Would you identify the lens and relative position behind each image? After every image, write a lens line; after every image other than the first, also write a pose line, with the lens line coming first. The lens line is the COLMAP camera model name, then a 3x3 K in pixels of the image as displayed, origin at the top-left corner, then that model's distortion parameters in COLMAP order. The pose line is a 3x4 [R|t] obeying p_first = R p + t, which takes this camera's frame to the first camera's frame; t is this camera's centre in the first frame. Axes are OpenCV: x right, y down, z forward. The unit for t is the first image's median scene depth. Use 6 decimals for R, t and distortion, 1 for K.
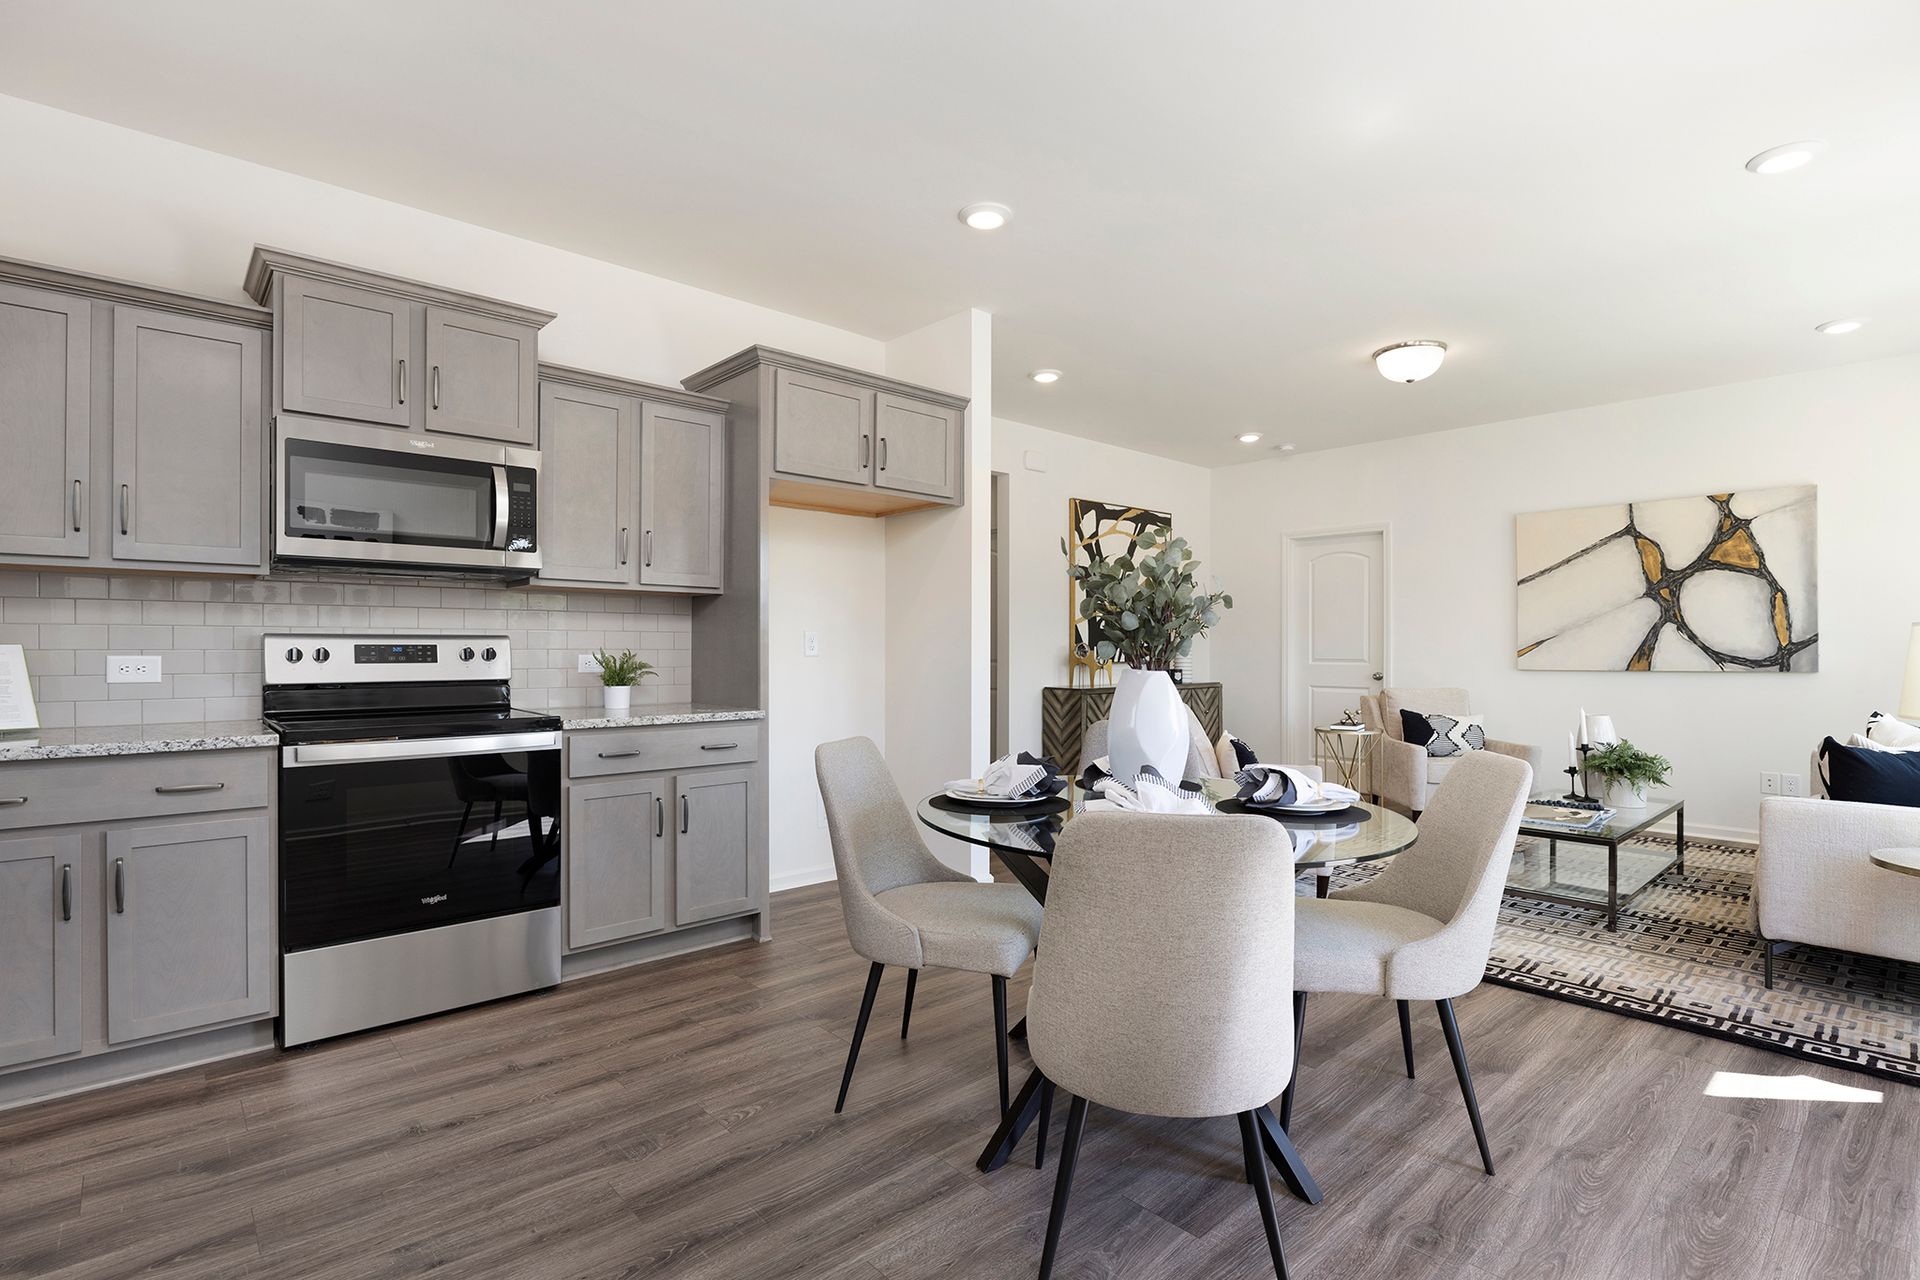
lens RADIAL K [[909.2, 0, 961.0], [0, 909.2, 651.3], [0, 0, 1]] dist [-0.015047, 0.000541]
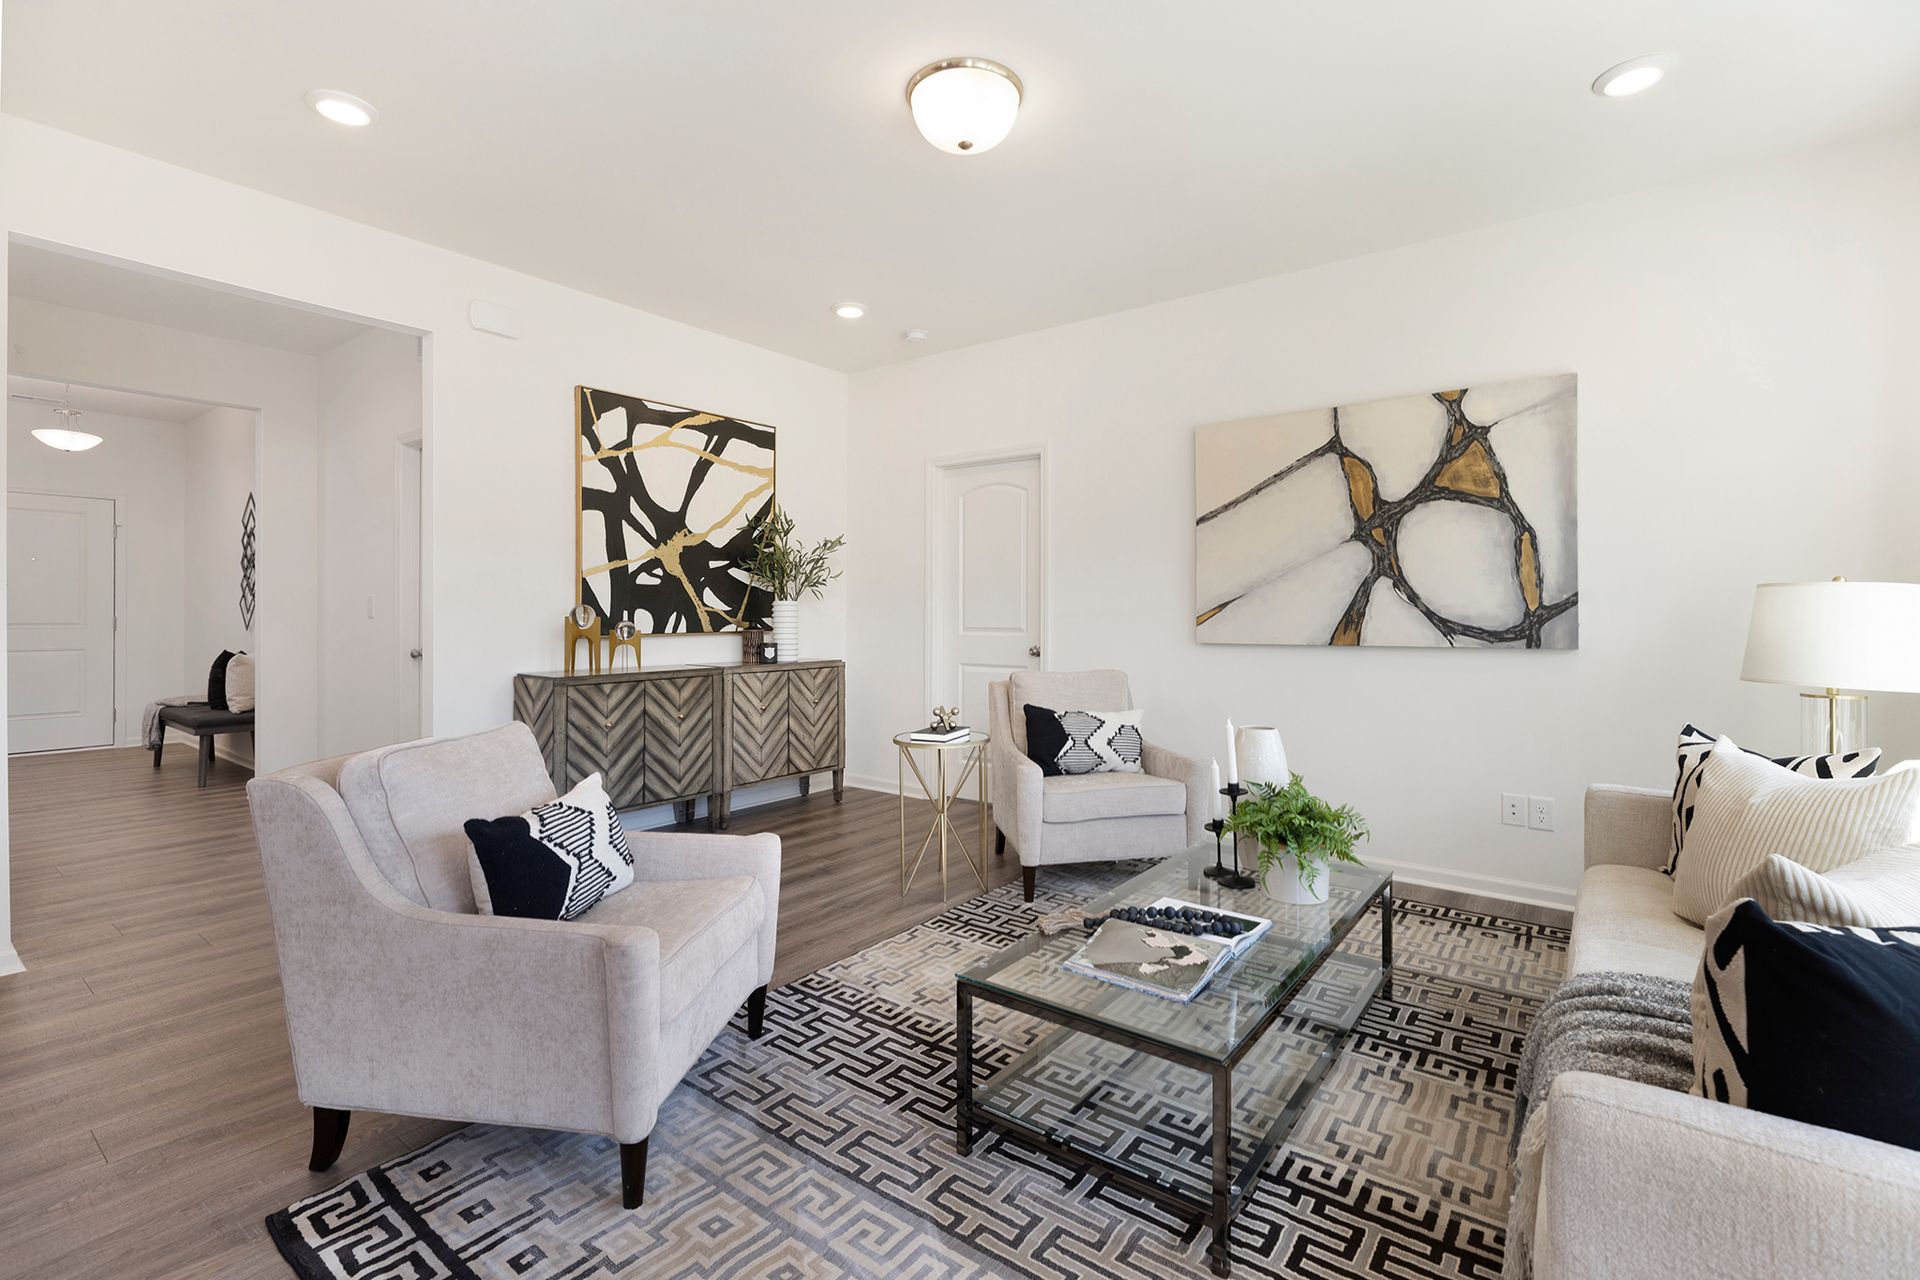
lens RADIAL K [[878.5, 0, 958.7], [0, 878.5, 617.2], [0, 0, 1]] dist [0.002098, 0.000127]
pose [[0.982355, -0.000749, 0.187023, 0.338545], [0.000325, 0.999997, 0.002294, -0.002347], [-0.187024, -0.002193, 0.982353, 0.396522]]
